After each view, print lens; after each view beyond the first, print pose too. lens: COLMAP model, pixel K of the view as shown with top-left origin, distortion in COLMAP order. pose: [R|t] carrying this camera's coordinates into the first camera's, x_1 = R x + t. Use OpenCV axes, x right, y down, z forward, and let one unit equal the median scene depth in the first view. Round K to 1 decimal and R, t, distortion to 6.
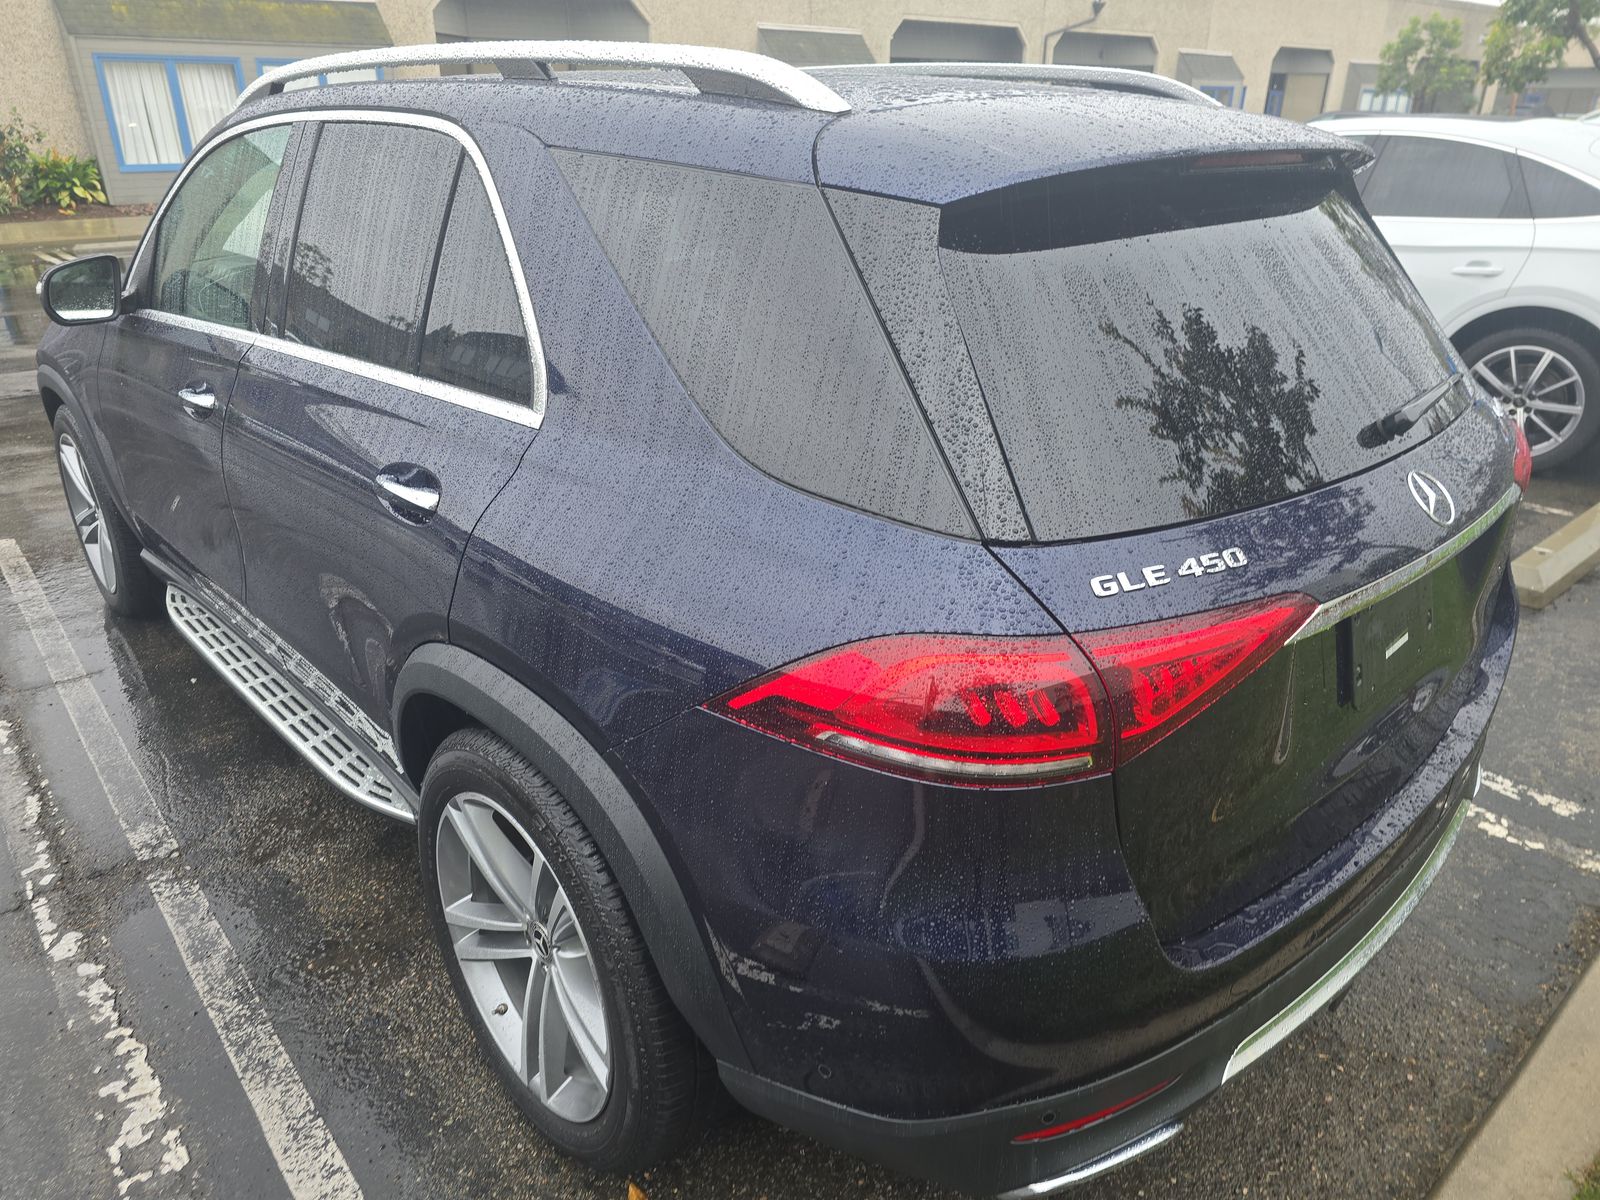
lens RADIAL K [[1064.3, 0, 800.0], [0, 1064.3, 600.0], [0, 0, 1]] dist [0.026529, -0.022480]
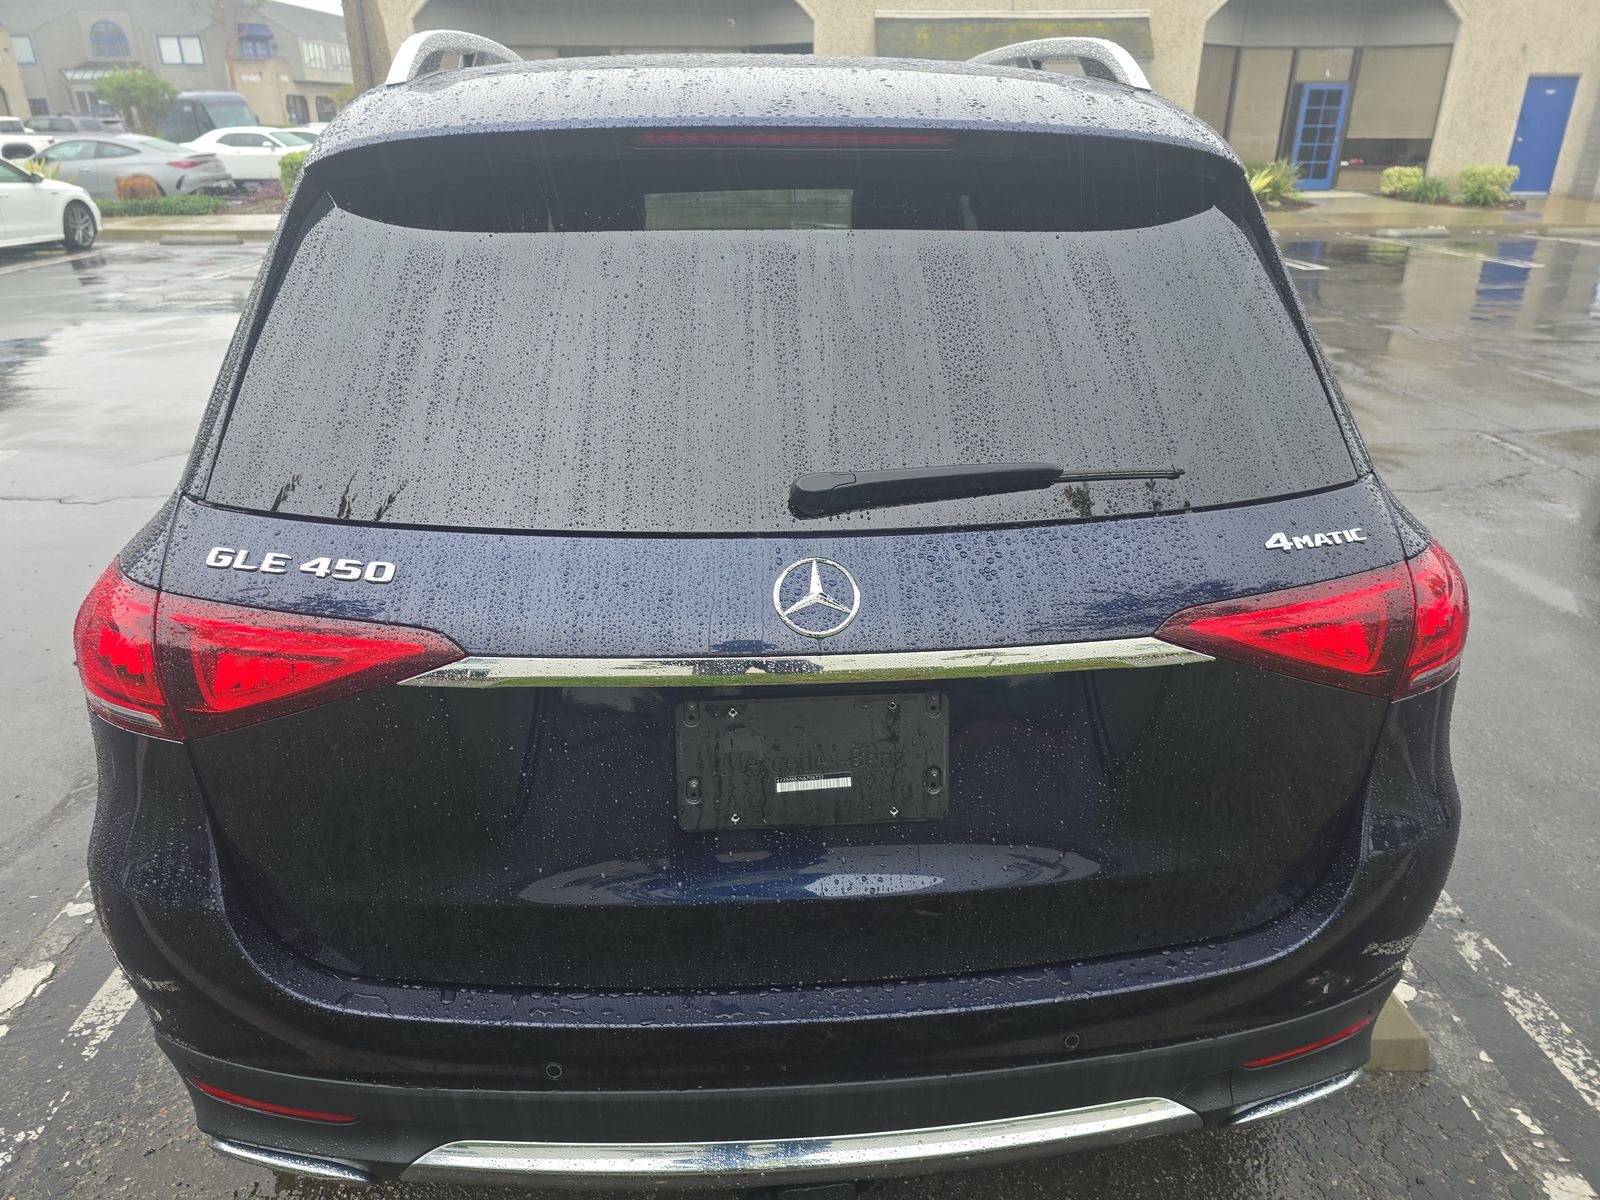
lens RADIAL K [[1101.1, 0, 800.0], [0, 1101.1, 600.0], [0, 0, 1]] dist [0.005014, -0.023460]
pose [[0.787498, 0.243355, -0.566238, 1.083559], [-0.254900, 0.965088, 0.060268, -0.145113], [0.561136, 0.096873, 0.822035, 0.387174]]
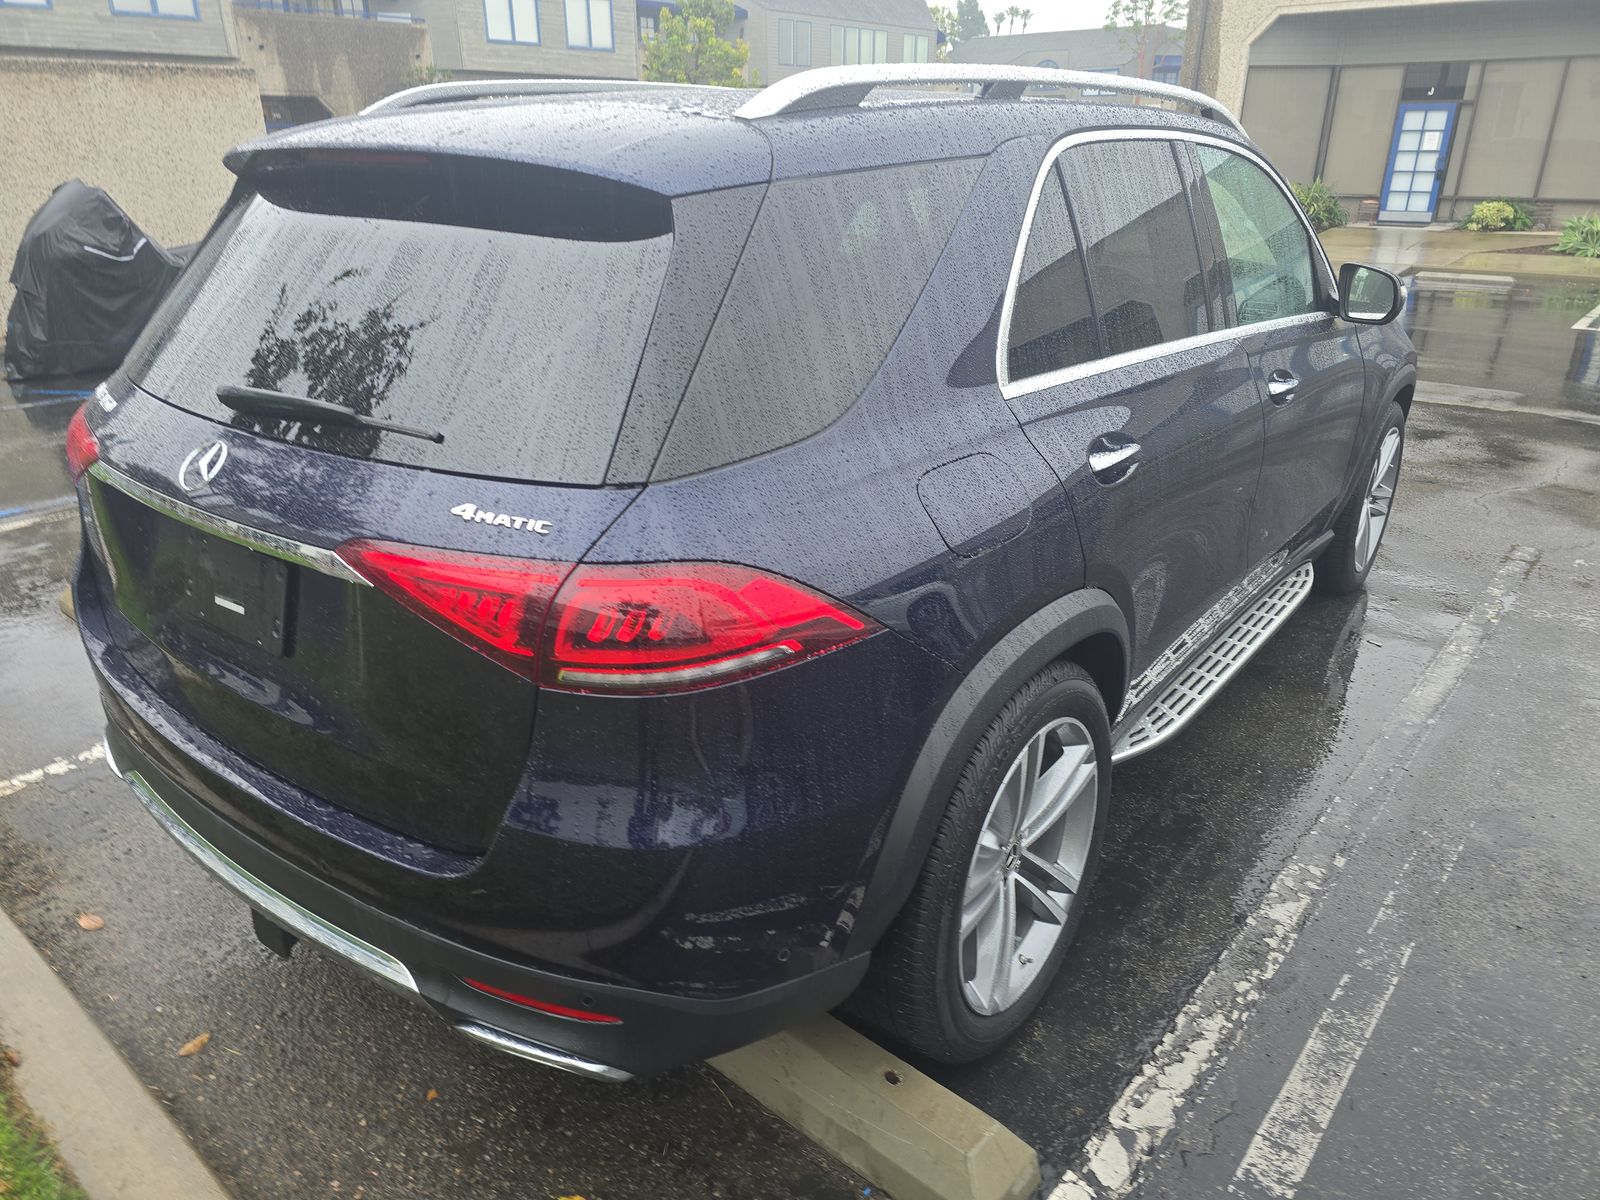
lens RADIAL K [[1101.1, 0, 800.0], [0, 1101.1, 600.0], [0, 0, 1]] dist [0.005014, -0.023460]
pose [[0.188290, 0.374642, -0.907850, 1.881523], [-0.418364, 0.866915, 0.270980, -0.565492], [0.888548, 0.328789, 0.319968, 1.292531]]
